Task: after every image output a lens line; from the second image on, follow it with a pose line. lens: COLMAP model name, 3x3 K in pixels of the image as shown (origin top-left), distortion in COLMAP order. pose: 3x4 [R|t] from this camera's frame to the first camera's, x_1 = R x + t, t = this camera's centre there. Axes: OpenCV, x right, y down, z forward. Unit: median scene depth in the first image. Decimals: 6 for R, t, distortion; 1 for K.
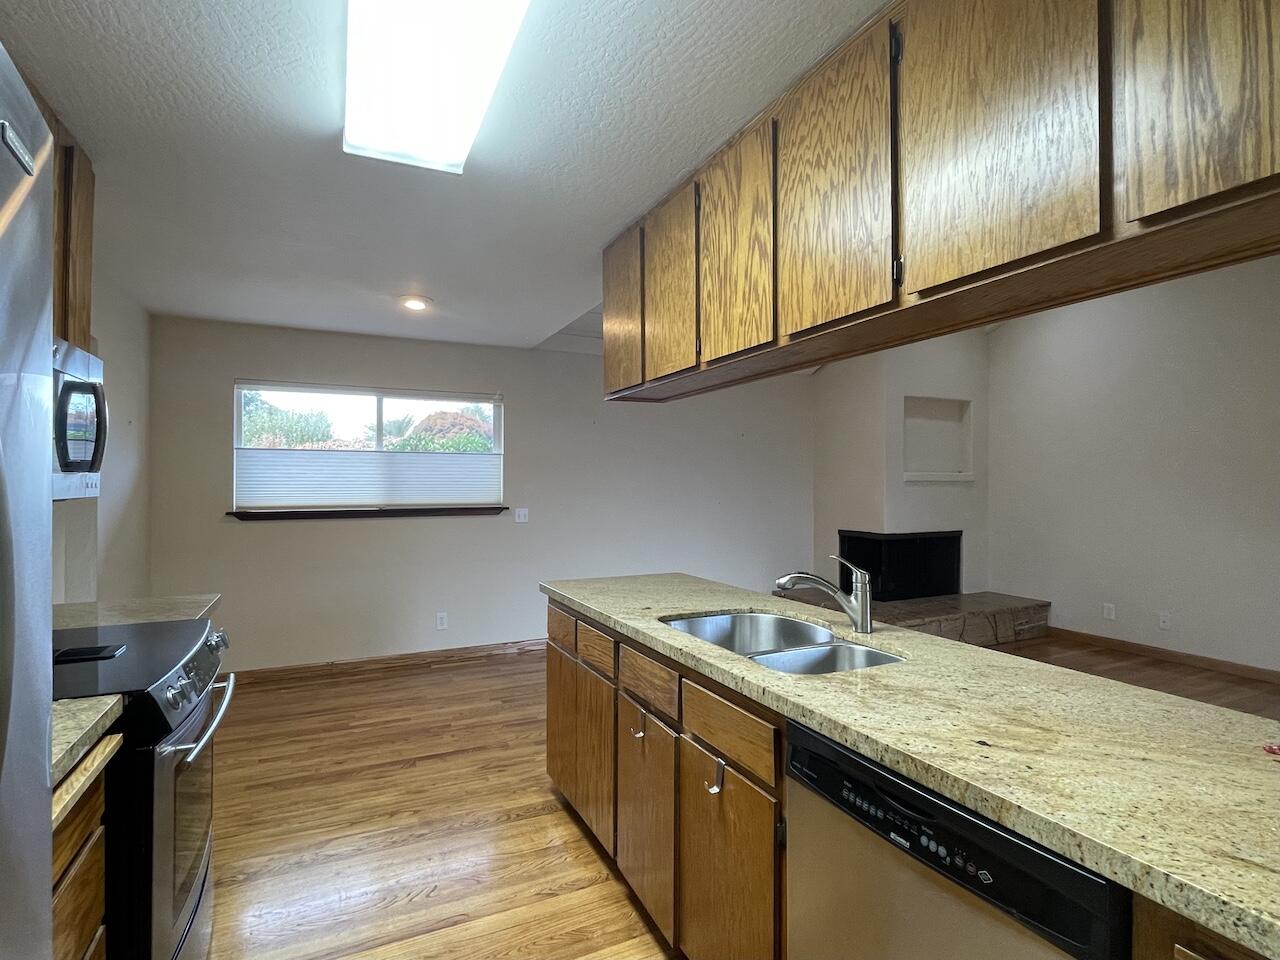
lens RADIAL K [[644.2, 0, 639.0], [0, 644.2, 484.1], [0, 0, 1]] dist [0.004212, -0.000668]
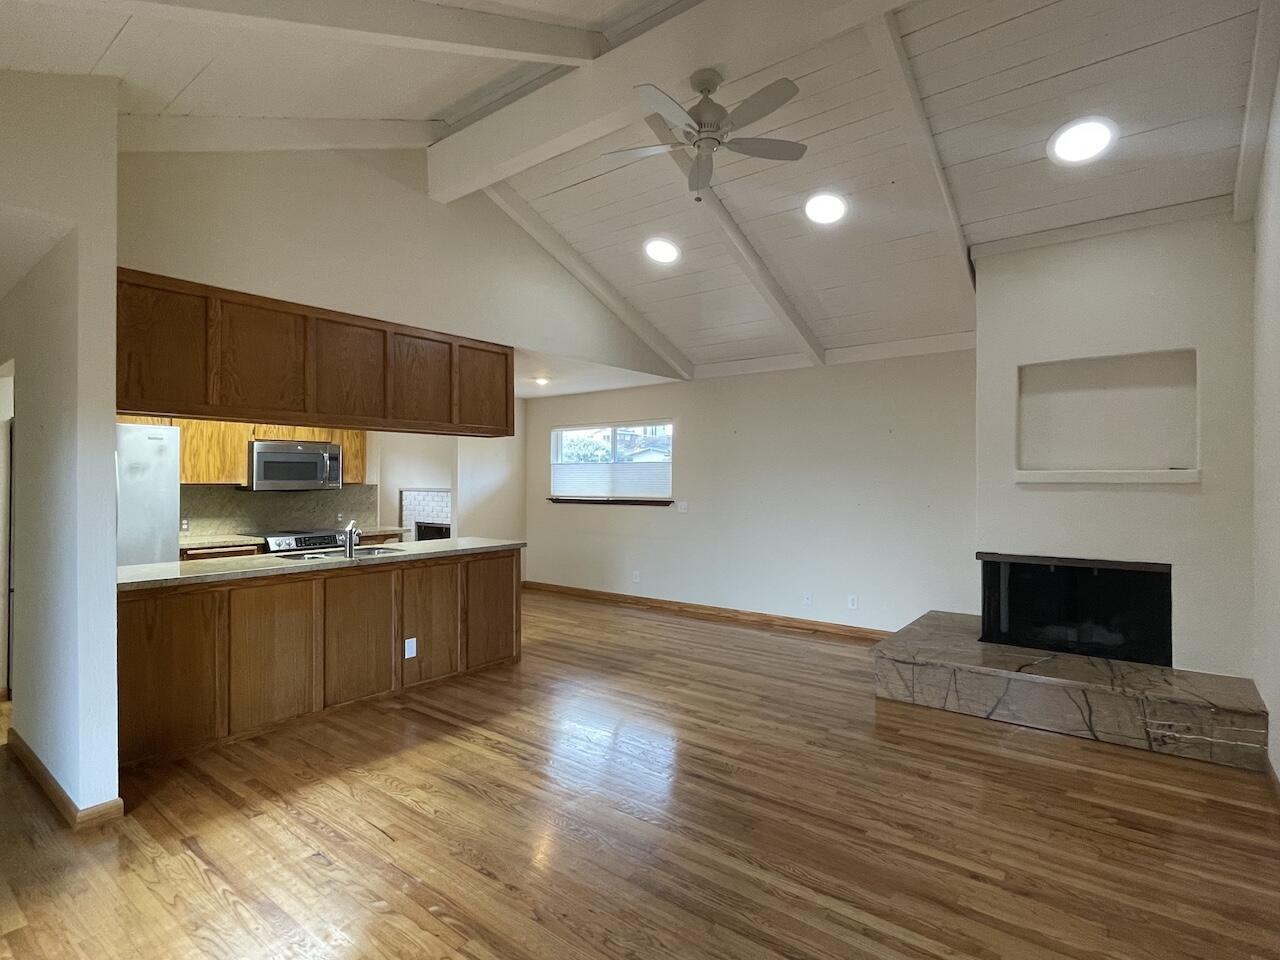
lens RADIAL K [[644.2, 0, 640.7], [0, 644.2, 478.1], [0, 0, 1]] dist [0.004212, -0.000668]
pose [[0.455680, 0.001889, -0.890142, 0.927608], [0.009482, 0.999931, 0.006976, -0.021260], [0.890093, -0.011620, 0.455630, 0.310736]]
